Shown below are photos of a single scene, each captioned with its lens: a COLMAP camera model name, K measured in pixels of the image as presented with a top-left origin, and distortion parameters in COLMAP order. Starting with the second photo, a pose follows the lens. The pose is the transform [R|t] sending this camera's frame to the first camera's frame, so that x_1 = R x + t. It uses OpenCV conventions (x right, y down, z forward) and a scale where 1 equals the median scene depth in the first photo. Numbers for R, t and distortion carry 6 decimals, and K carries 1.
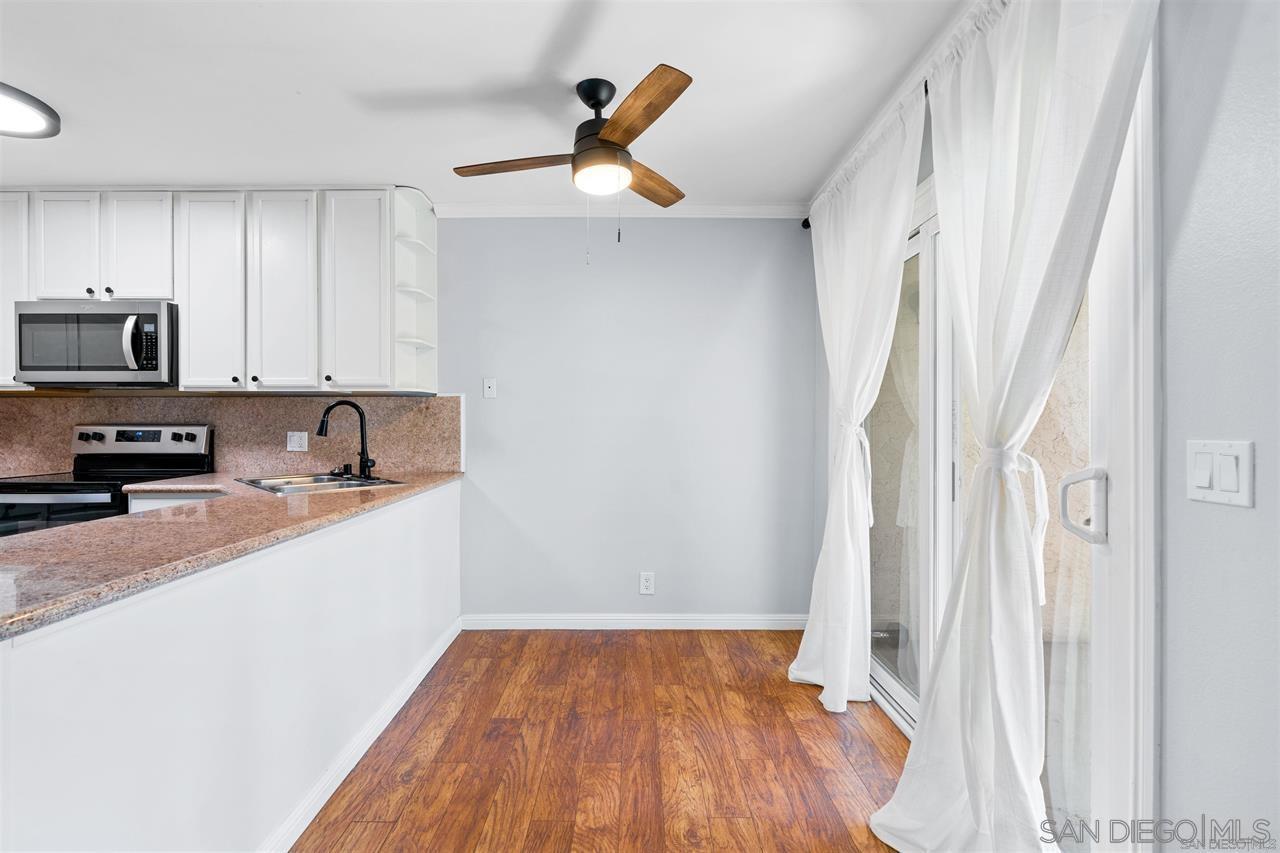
lens RADIAL K [[586.9, 0, 637.8], [0, 586.9, 424.5], [0, 0, 1]] dist [-0.009461, 0.000976]
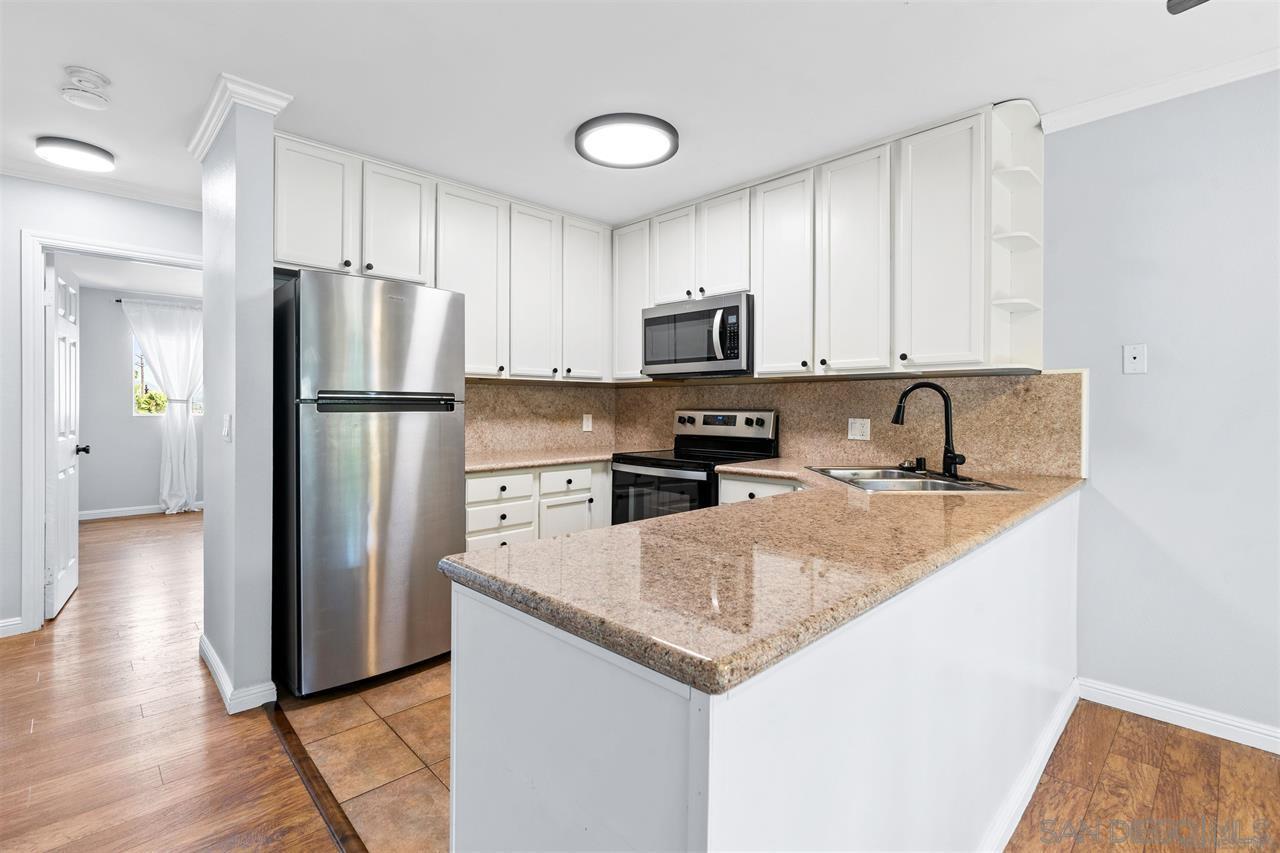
lens RADIAL K [[586.9, 0, 620.8], [0, 586.9, 411.9], [0, 0, 1]] dist [-0.009461, 0.000976]
pose [[0.684258, 0.007662, -0.729200, -0.184089], [-0.007351, 0.999966, 0.003609, 0.001432], [0.729203, 0.002891, 0.684292, 0.110447]]
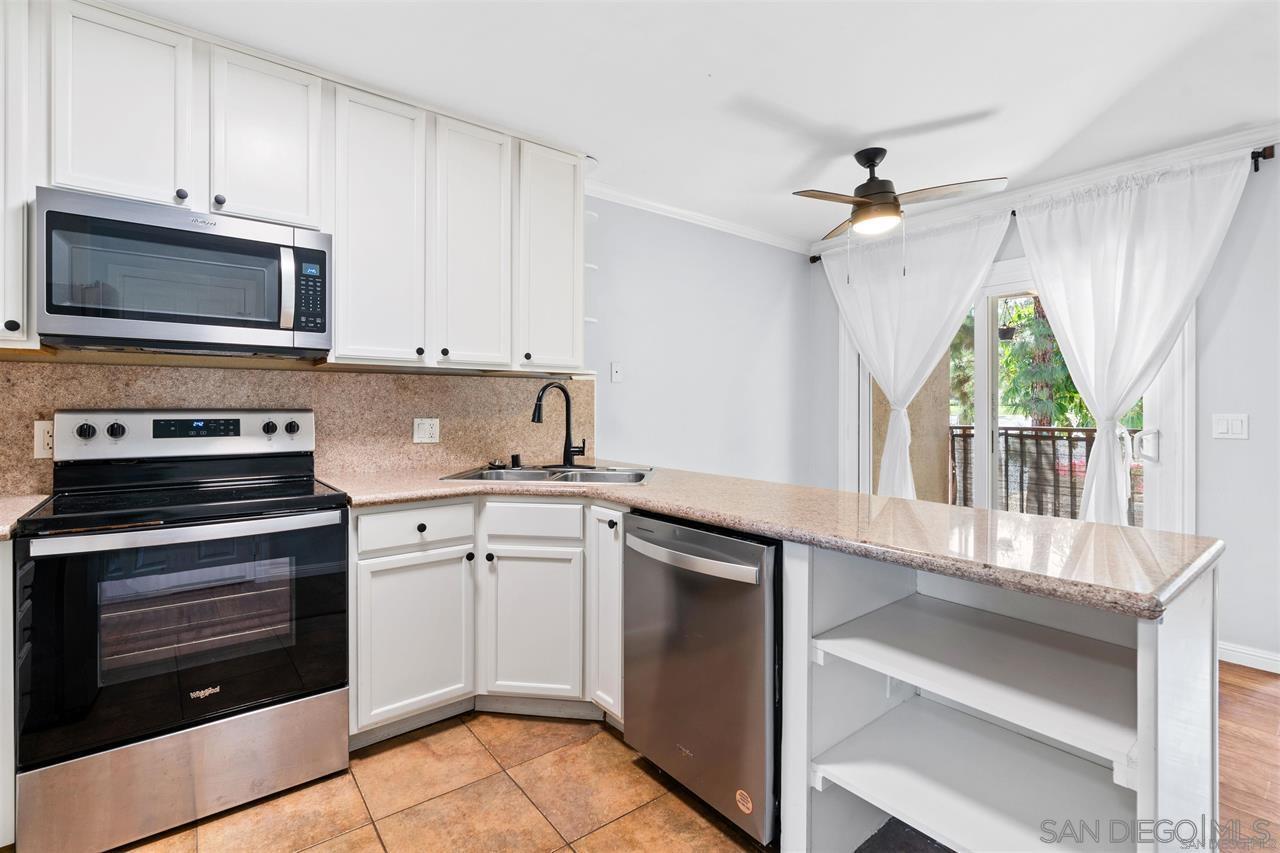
lens RADIAL K [[586.9, 0, 660.1], [0, 586.9, 405.0], [0, 0, 1]] dist [-0.009461, 0.000976]
pose [[0.775198, 0.002461, 0.631713, -0.915494], [0.000729, 0.999988, -0.004791, -0.002215], [-0.631718, 0.004175, 0.775187, 0.195962]]
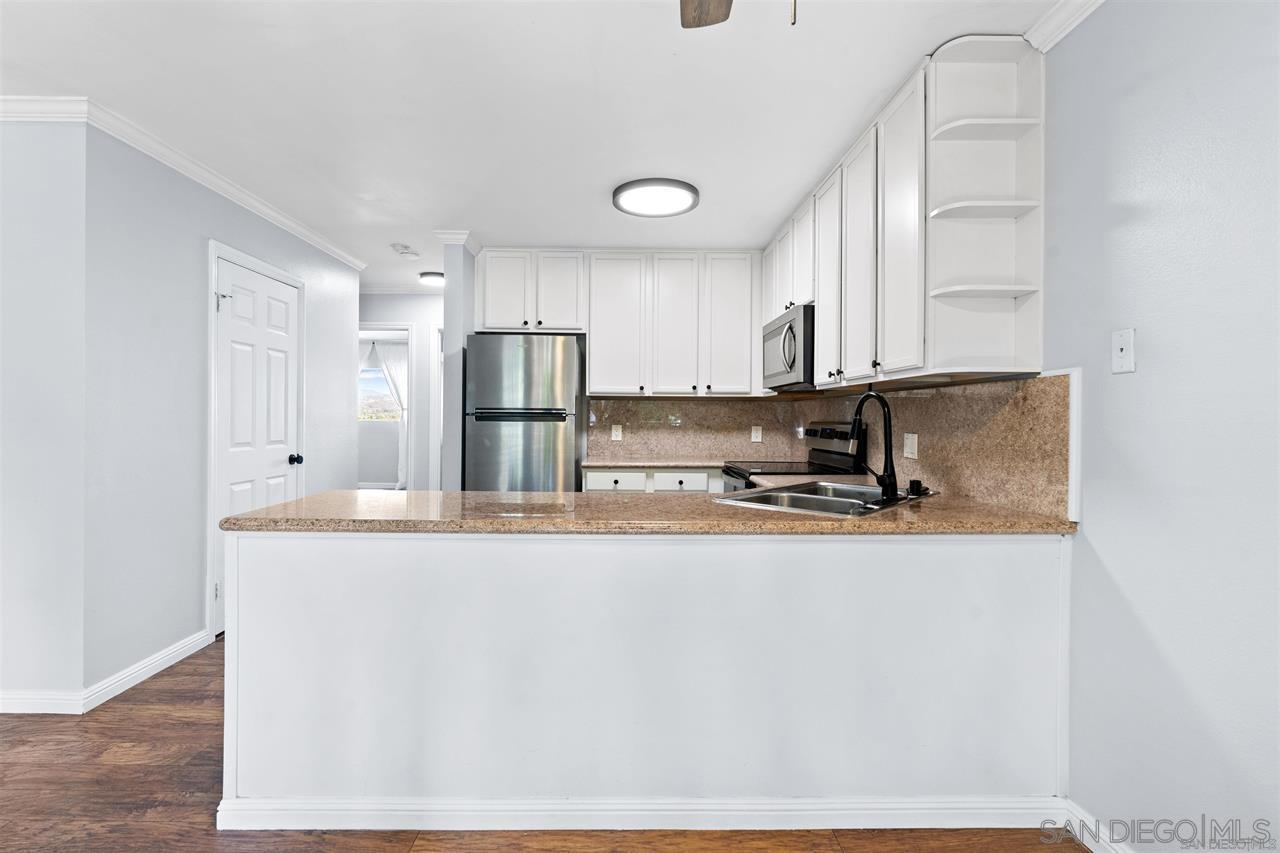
lens RADIAL K [[586.9, 0, 630.2], [0, 586.9, 424.0], [0, 0, 1]] dist [-0.009461, 0.000976]
pose [[-0.007157, 0.011027, -0.999914, 0.234050], [-0.013714, 0.999844, 0.011125, -0.005080], [0.999880, 0.013792, -0.007005, 0.680667]]
